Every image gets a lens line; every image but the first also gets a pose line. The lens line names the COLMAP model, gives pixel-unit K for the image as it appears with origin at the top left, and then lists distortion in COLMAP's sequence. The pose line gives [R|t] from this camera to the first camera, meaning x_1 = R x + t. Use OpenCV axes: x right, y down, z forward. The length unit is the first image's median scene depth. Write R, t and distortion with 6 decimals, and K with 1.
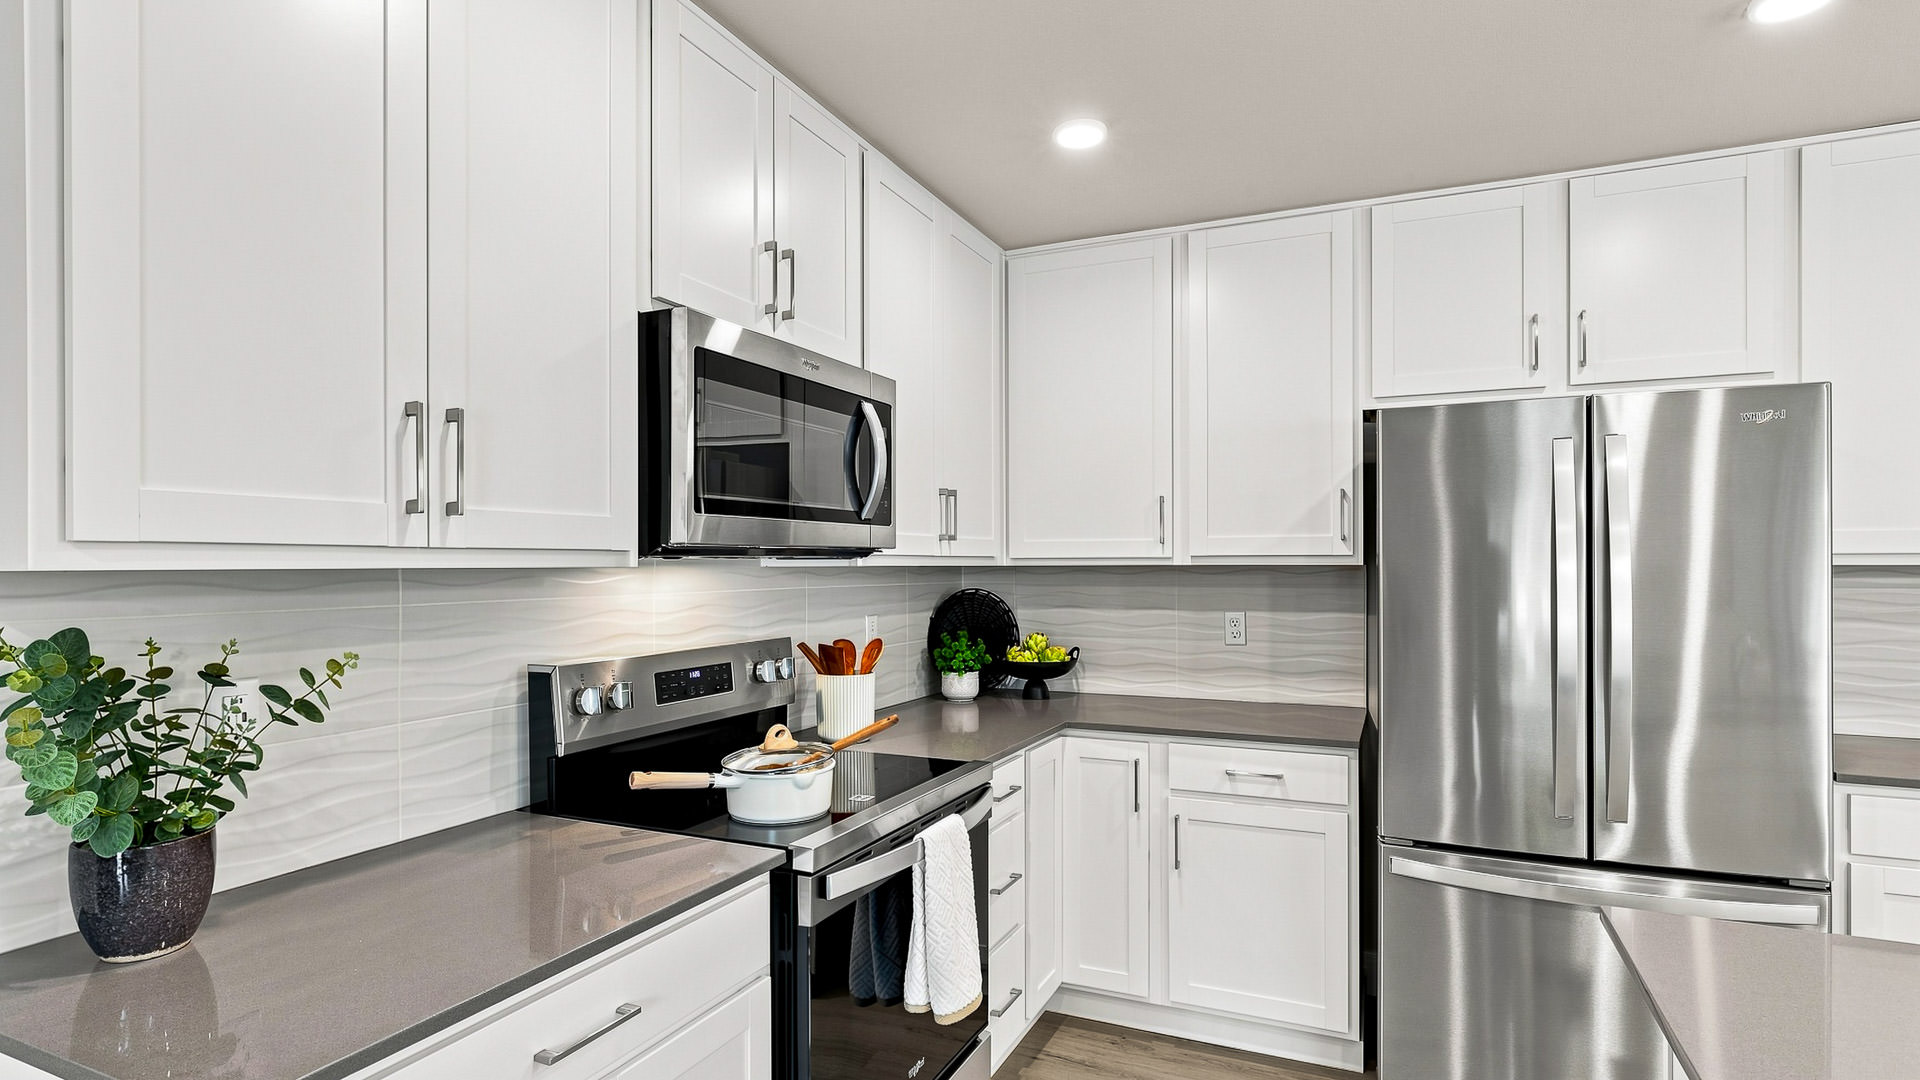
lens RADIAL K [[963.3, 0, 958.8], [0, 963.3, 552.0], [0, 0, 1]] dist [-0.005907, -0.001426]
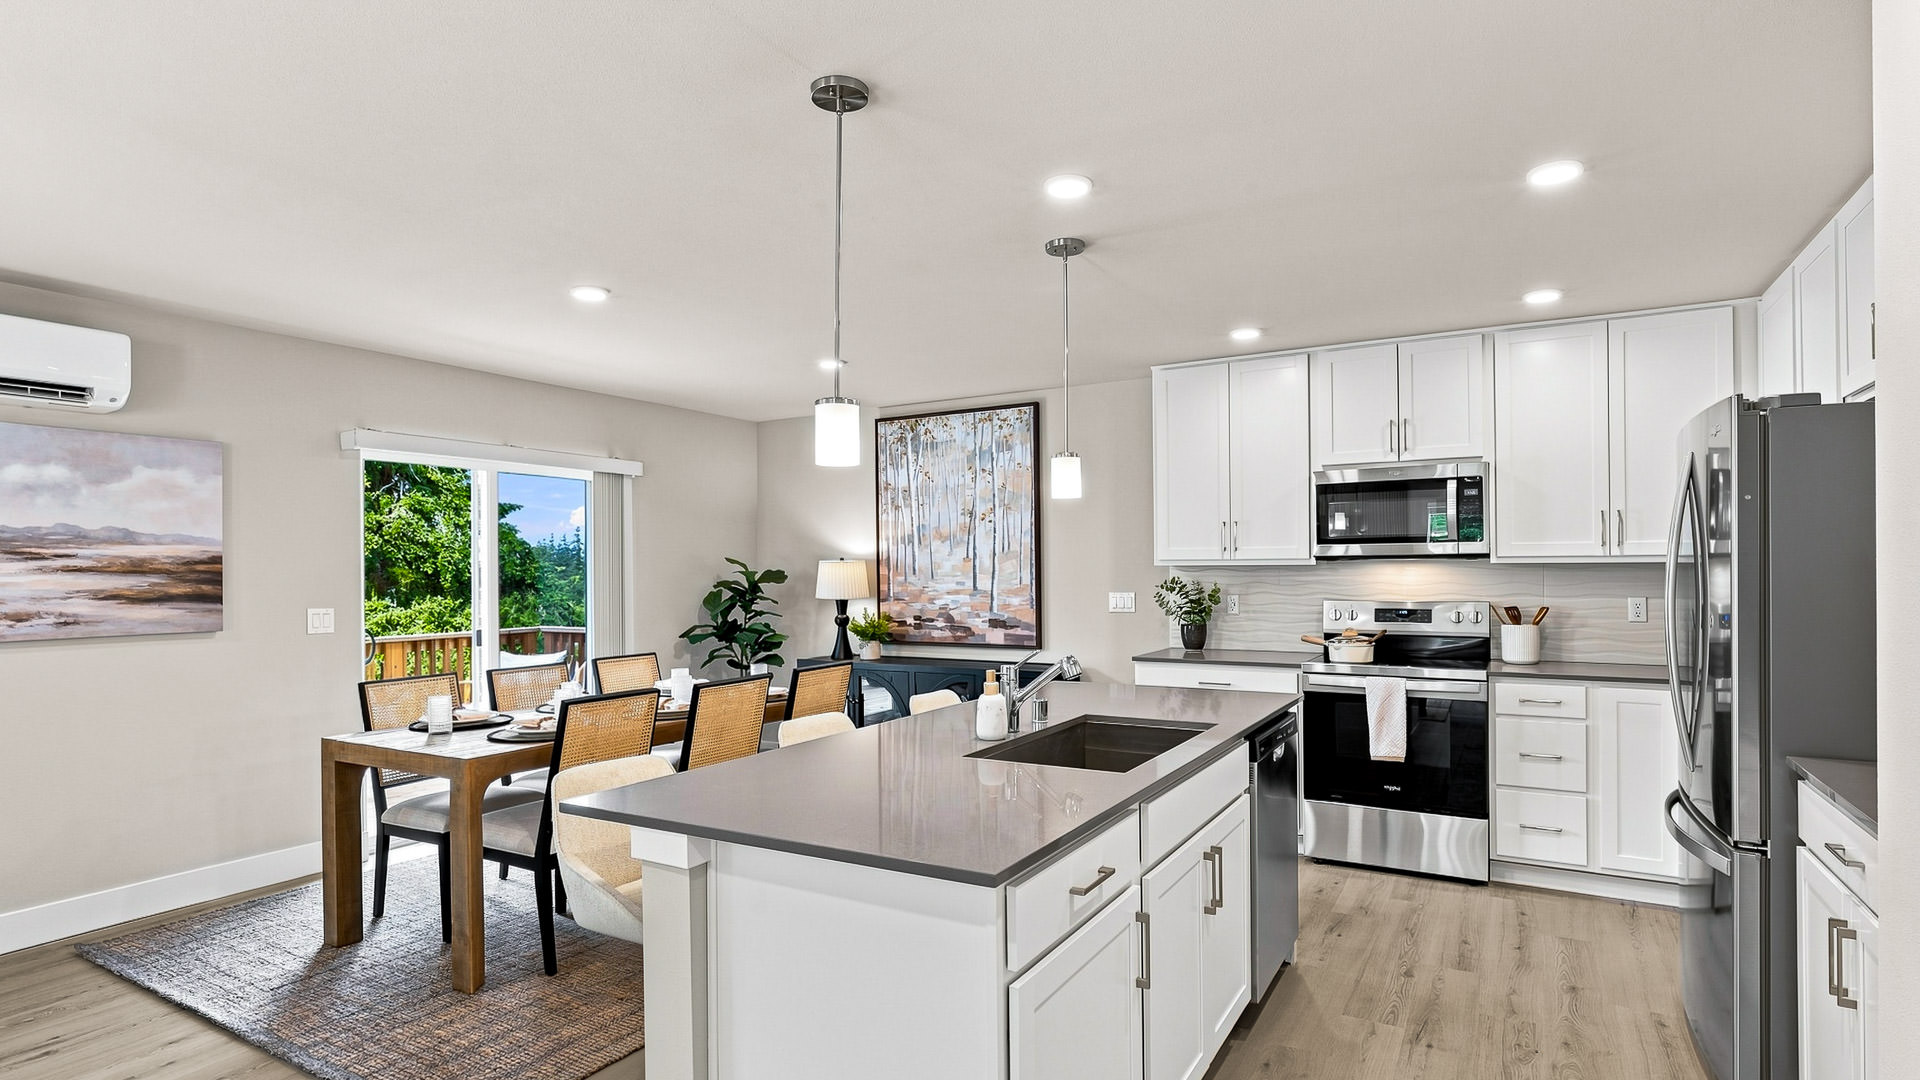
lens RADIAL K [[963.3, 0, 961.7], [0, 963.3, 559.2], [0, 0, 1]] dist [-0.005907, -0.001426]
pose [[-0.069373, -0.004989, -0.997578, 2.357655], [0.022311, 0.999730, -0.006551, -0.003330], [0.997341, -0.022711, -0.069243, 0.157564]]
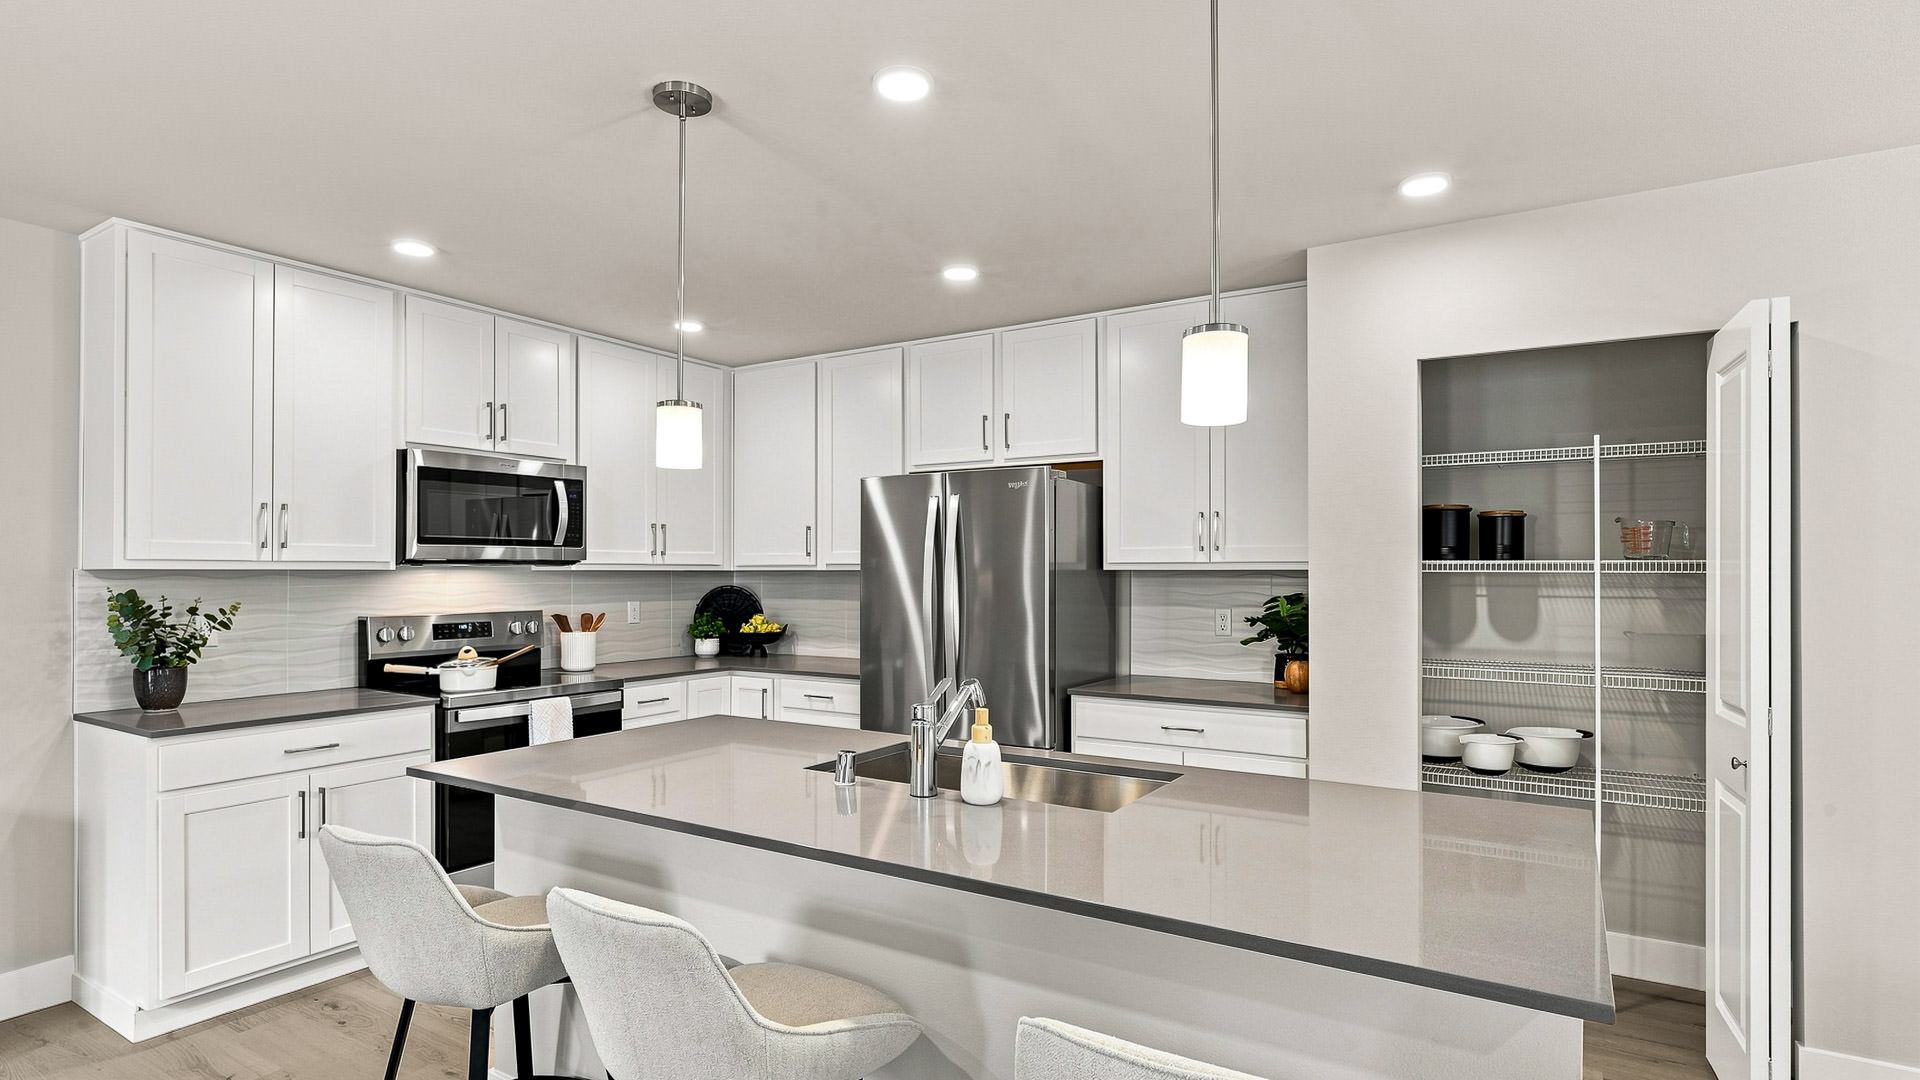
lens RADIAL K [[963.3, 0, 964.7], [0, 963.3, 551.3], [0, 0, 1]] dist [-0.005907, -0.001426]
pose [[0.992048, -0.000275, -0.125857, 1.104888], [-0.000716, 0.999969, -0.007829, -0.008063], [0.125855, 0.007857, 0.992017, -0.886238]]
